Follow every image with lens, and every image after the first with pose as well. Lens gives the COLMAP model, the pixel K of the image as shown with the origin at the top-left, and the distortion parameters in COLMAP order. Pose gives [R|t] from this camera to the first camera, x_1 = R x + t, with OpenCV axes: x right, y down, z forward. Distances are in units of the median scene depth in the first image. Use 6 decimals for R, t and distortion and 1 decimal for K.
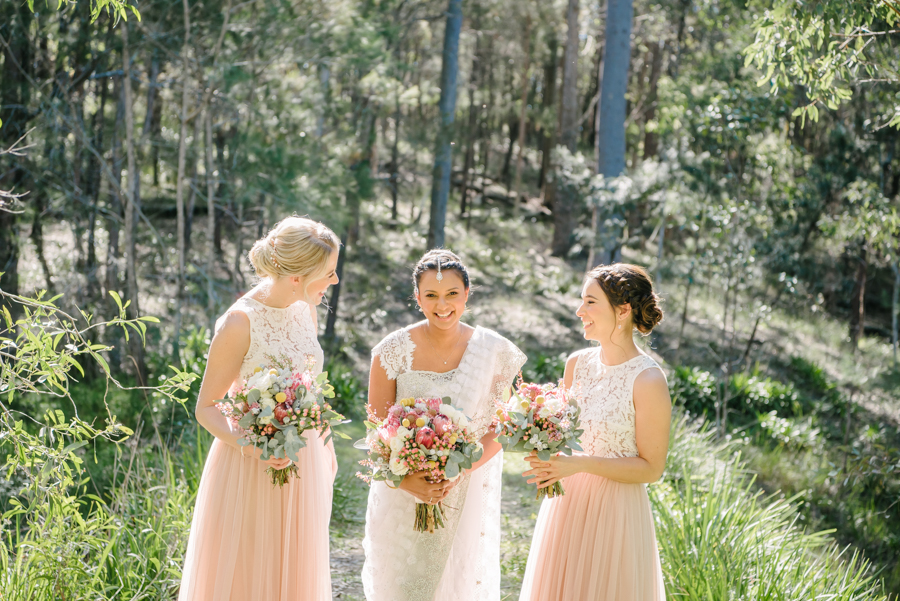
lens RADIAL K [[1810.3, 0, 433.4], [0, 1810.3, 323.7], [0, 0, 1]] dist [0.335732, 0.000000]
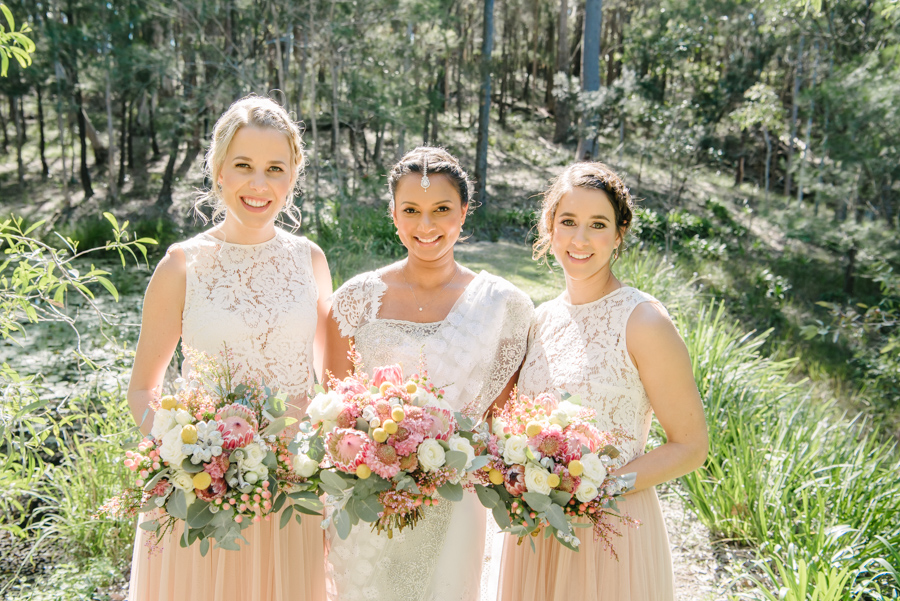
lens RADIAL K [[950.2, 0, 413.3], [0, 950.2, 311.4], [0, 0, 1]] dist [-0.053298, 0.000000]
pose [[0.995854, -0.032304, -0.085041, 0.006937], [0.043418, 0.990263, 0.132268, -0.006320], [0.079940, -0.135411, 0.987559, 0.155975]]
